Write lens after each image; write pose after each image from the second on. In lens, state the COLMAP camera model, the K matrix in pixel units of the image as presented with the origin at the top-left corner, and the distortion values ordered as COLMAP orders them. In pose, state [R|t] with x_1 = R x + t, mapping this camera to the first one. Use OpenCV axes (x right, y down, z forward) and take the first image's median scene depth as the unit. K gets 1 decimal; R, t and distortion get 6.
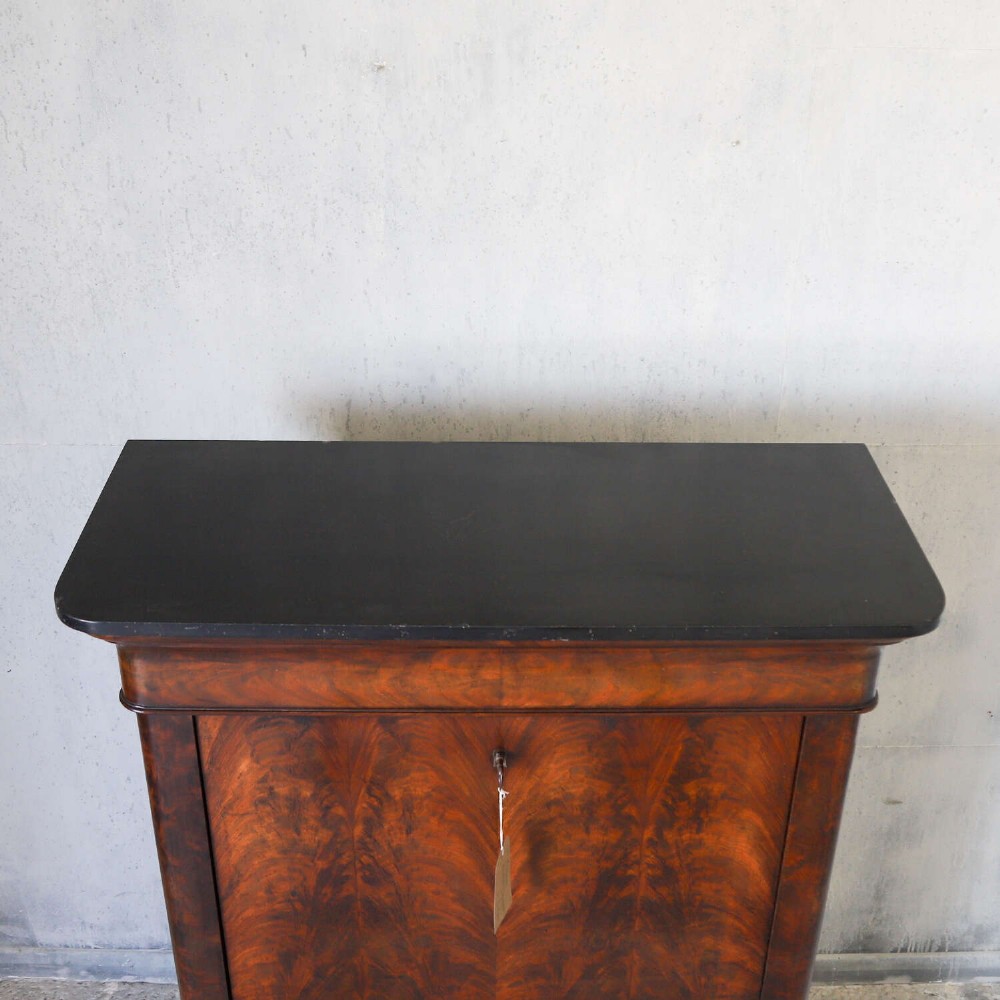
lens RADIAL K [[1297.7, 0, 469.3], [0, 1297.7, 420.5], [0, 0, 1]] dist [-0.080279, 0.000000]
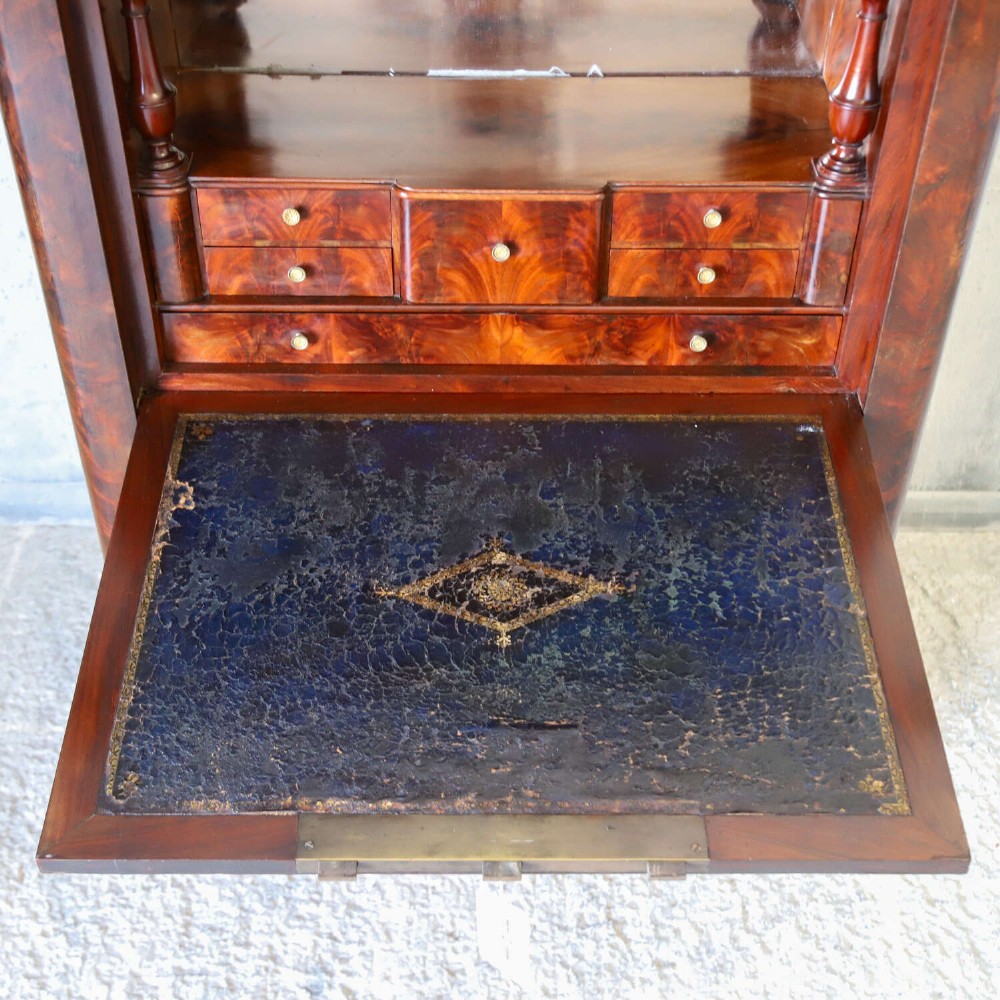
lens RADIAL K [[1408.4, 0, 492.2], [0, 1408.4, 523.5], [0, 0, 1]] dist [-0.014517, 0.000000]
pose [[0.999981, 0.002510, 0.005639, 0.011871], [-0.003880, 0.966110, 0.258102, 0.315724], [-0.004801, -0.258119, 0.966101, 0.207528]]
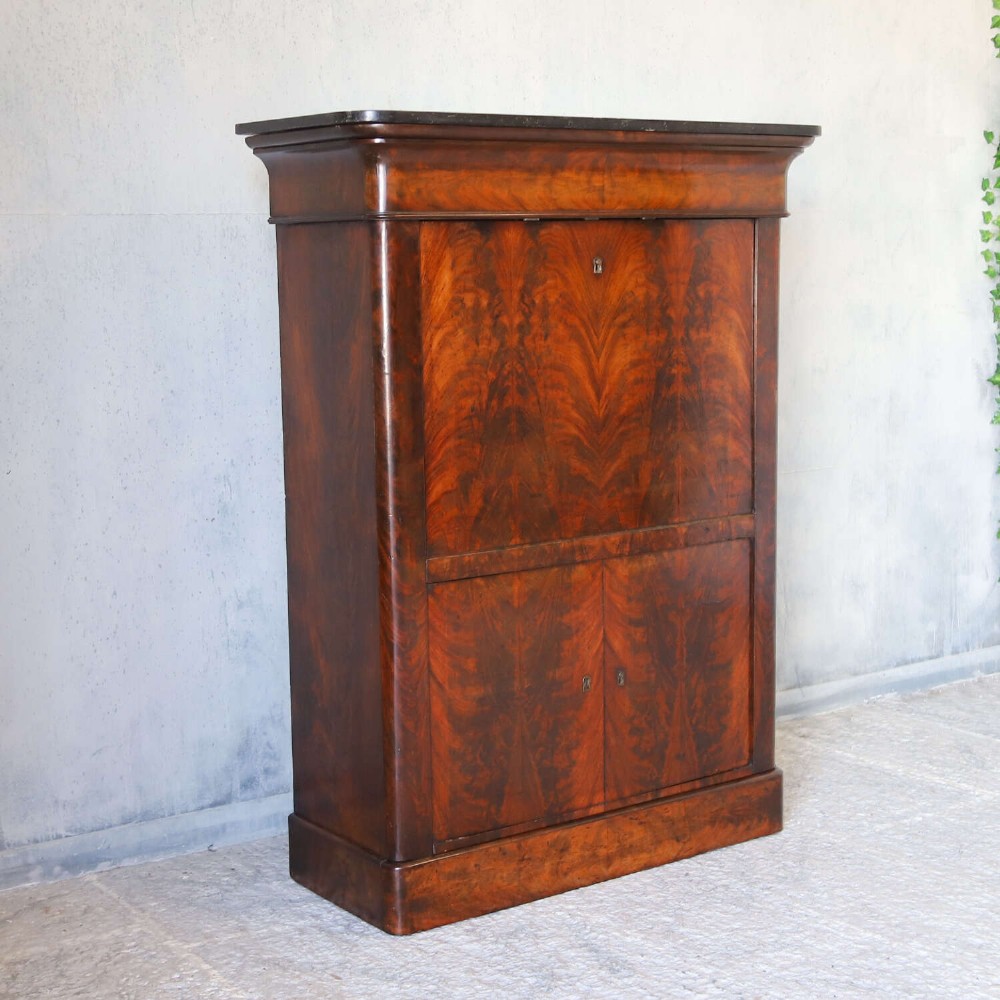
lens RADIAL K [[1712.3, 0, 456.3], [0, 1712.3, 537.2], [0, 0, 1]] dist [-0.003530, 0.000000]
pose [[0.833828, -0.105978, 0.541756, -1.057383], [0.264448, 0.938145, -0.223498, 0.841637], [-0.484560, 0.329626, 0.810277, -0.322011]]
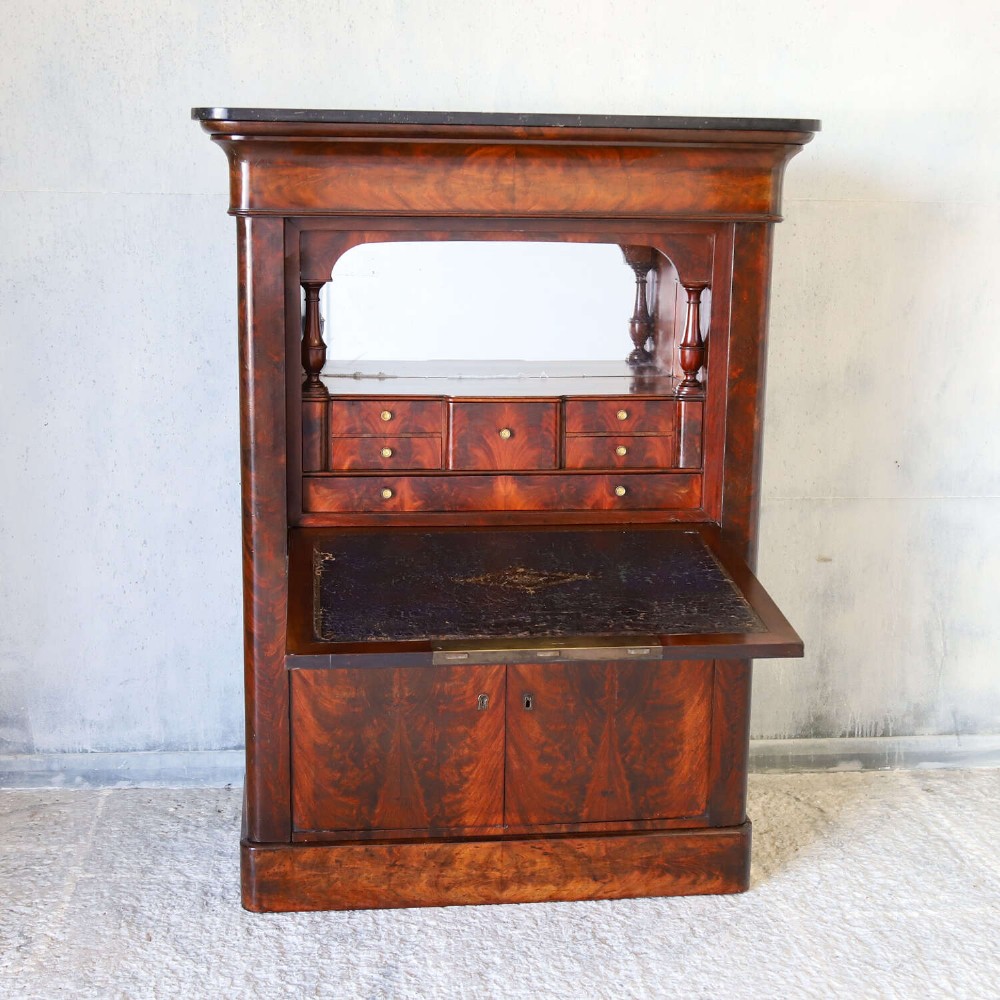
lens RADIAL K [[1576.1, 0, 489.6], [0, 1576.1, 541.3], [0, 0, 1]] dist [-0.018373, 0.000000]
pose [[0.994080, -0.011754, 0.108015, -0.162829], [0.036974, 0.971395, -0.234574, 0.837067], [-0.102168, 0.237179, 0.966078, -0.461731]]
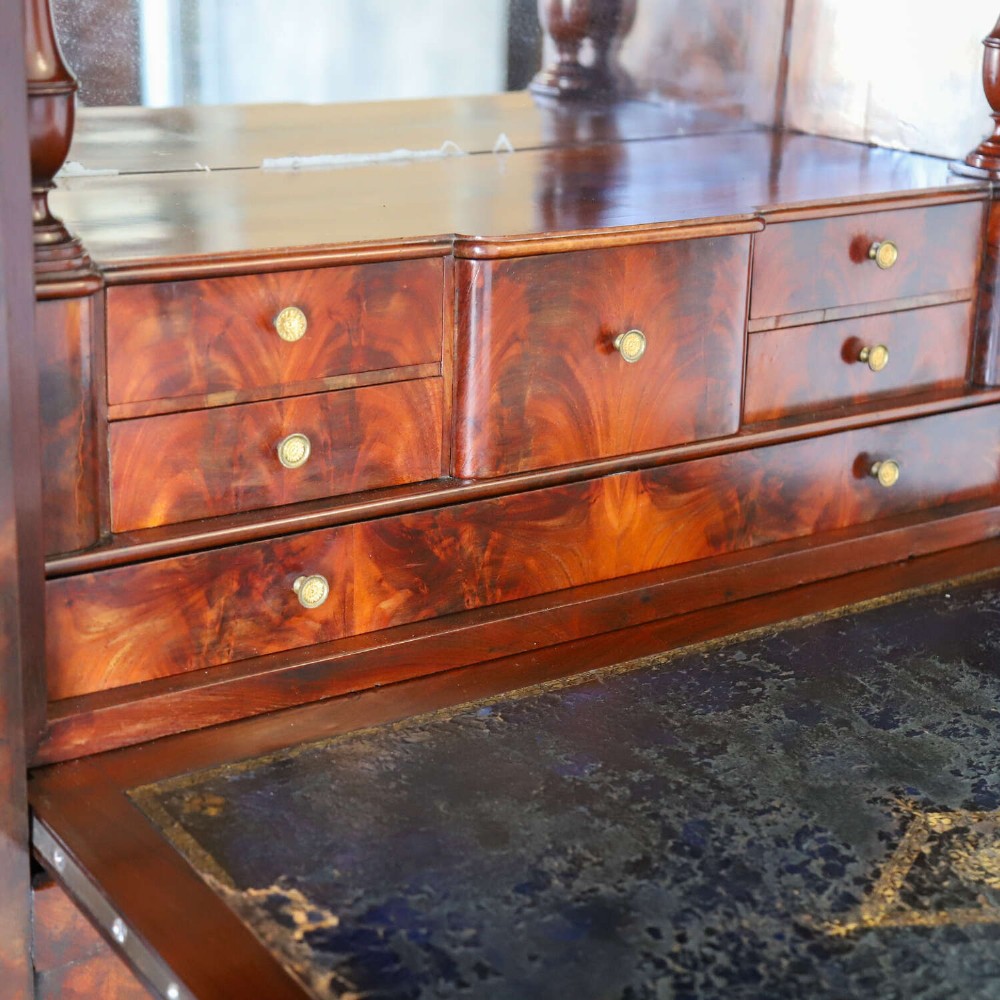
lens RADIAL K [[2001.7, 0, 496.5], [0, 2001.7, 512.1], [0, 0, 1]] dist [0.130510, 0.000000]
pose [[0.808957, -0.154265, 0.567266, -0.374087], [0.232061, 0.970388, -0.067040, 0.454500], [-0.540126, 0.185873, 0.820801, 0.527206]]
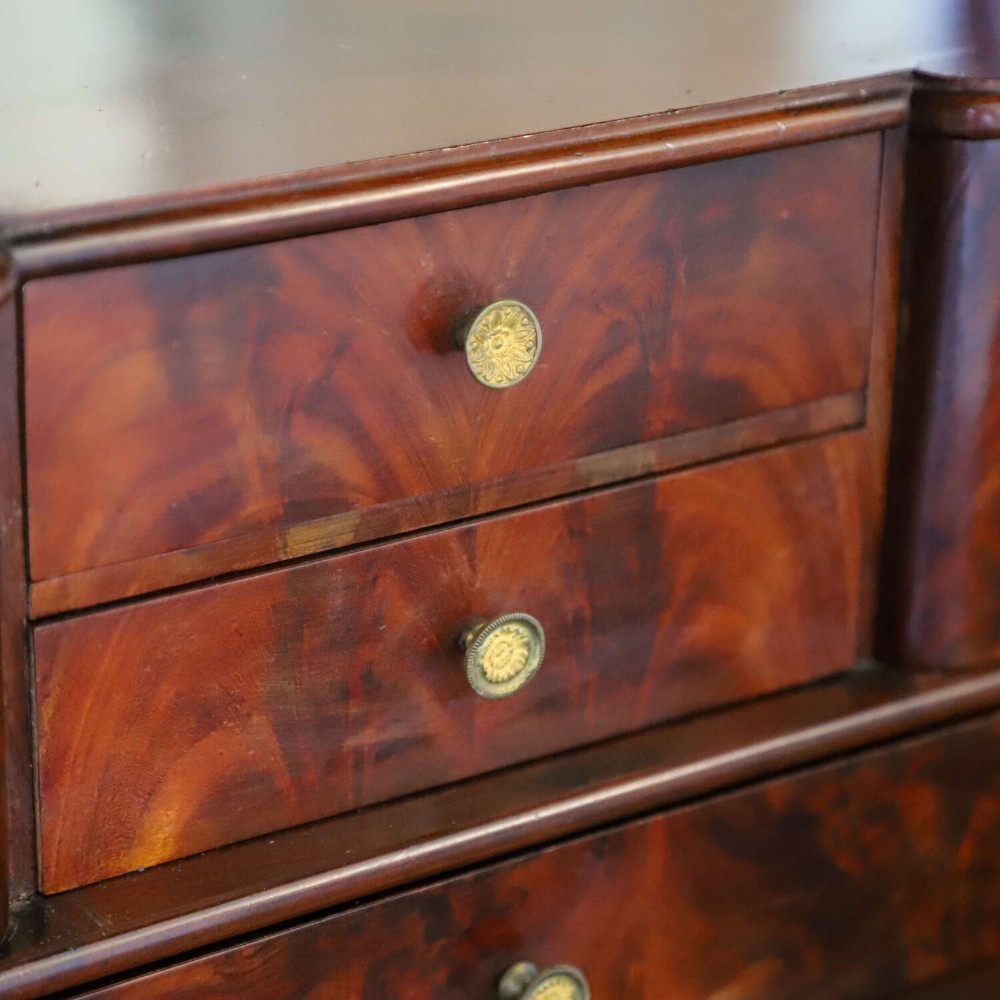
lens RADIAL K [[3250.5, 0, 498.8], [0, 3250.5, 498.4], [0, 0, 1]] dist [0.264705, 0.000000]
pose [[0.838497, -0.200496, 0.506679, -0.274275], [0.225017, 0.974266, 0.013144, 0.364621], [-0.496276, 0.102991, 0.862034, 0.710604]]
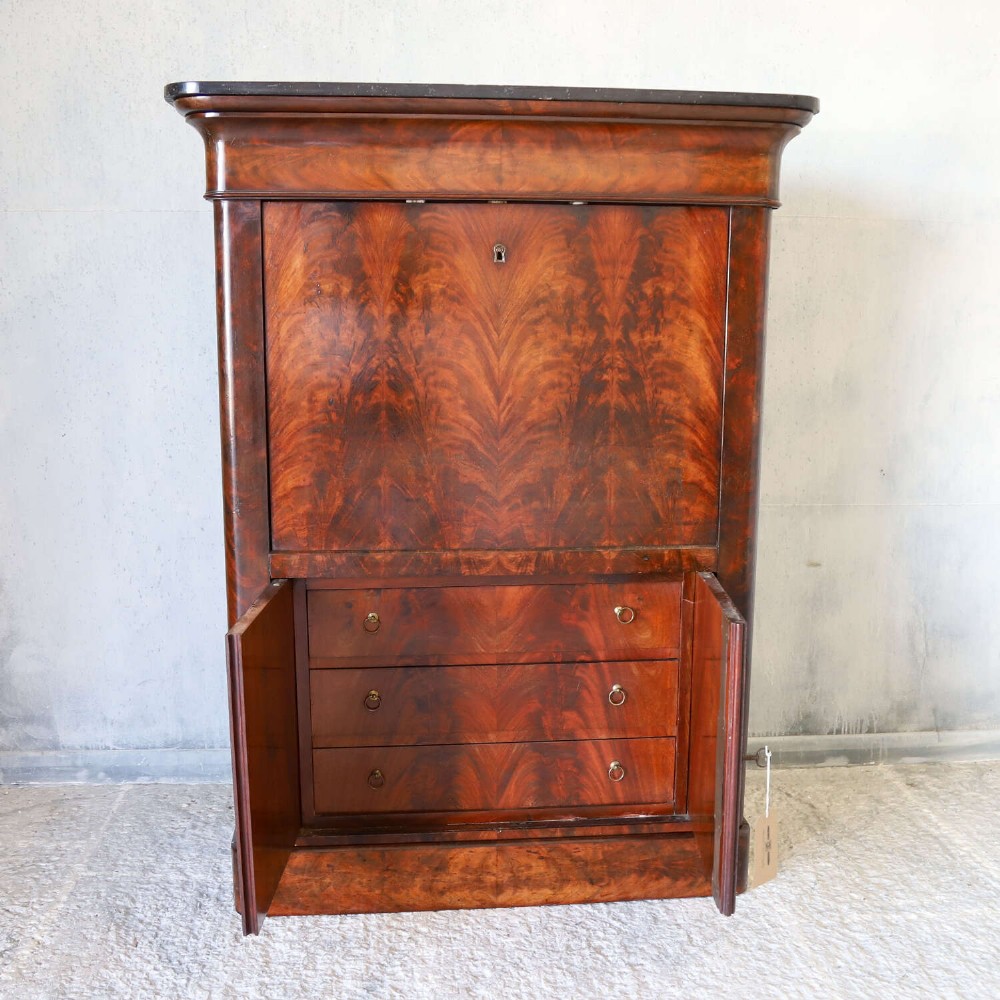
lens RADIAL K [[1187.0, 0, 503.7], [0, 1187.0, 561.4], [0, 0, 1]] dist [-0.079502, 0.000000]
pose [[0.995942, -0.013905, 0.088916, -0.073974], [0.035344, 0.969047, -0.244334, 0.771374], [-0.082766, 0.246485, 0.965606, -0.053979]]
